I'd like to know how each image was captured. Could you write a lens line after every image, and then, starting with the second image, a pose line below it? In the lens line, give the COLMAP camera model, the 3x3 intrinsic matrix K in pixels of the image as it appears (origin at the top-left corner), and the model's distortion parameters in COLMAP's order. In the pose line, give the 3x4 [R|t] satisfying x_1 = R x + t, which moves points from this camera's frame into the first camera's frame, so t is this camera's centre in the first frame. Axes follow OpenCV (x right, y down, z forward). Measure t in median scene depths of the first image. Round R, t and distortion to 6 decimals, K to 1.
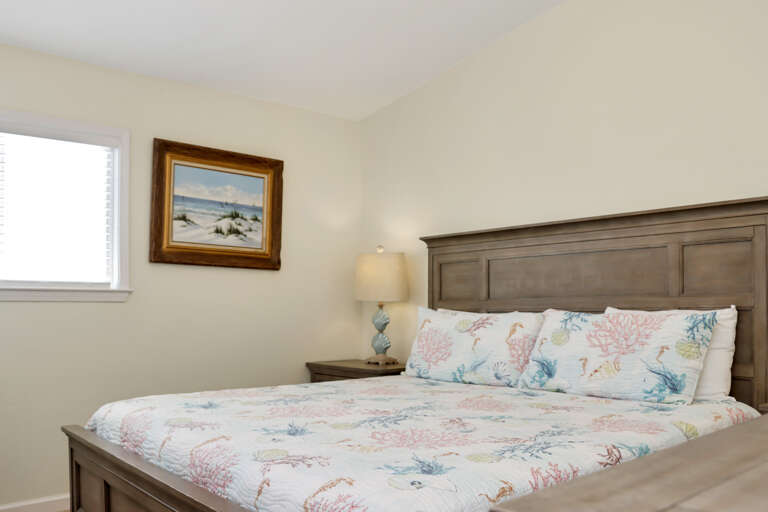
lens RADIAL K [[667.1, 0, 384.0], [0, 667.1, 256.0], [0, 0, 1]] dist [-0.170315, 0.011153]
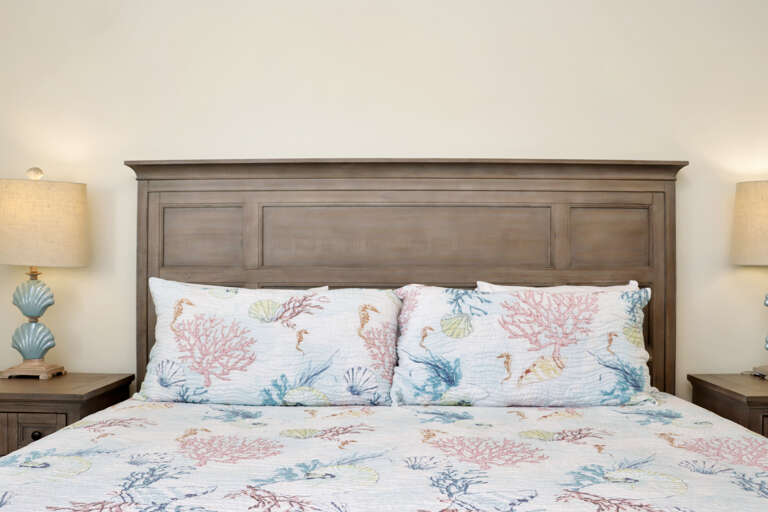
lens RADIAL K [[667.1, 0, 384.0], [0, 667.1, 256.0], [0, 0, 1]] dist [-0.170315, 0.011153]
pose [[0.660713, 0.024886, 0.750226, -0.290025], [-0.062629, 0.997793, 0.022059, 0.038414], [-0.748022, -0.061561, 0.660813, 0.571339]]
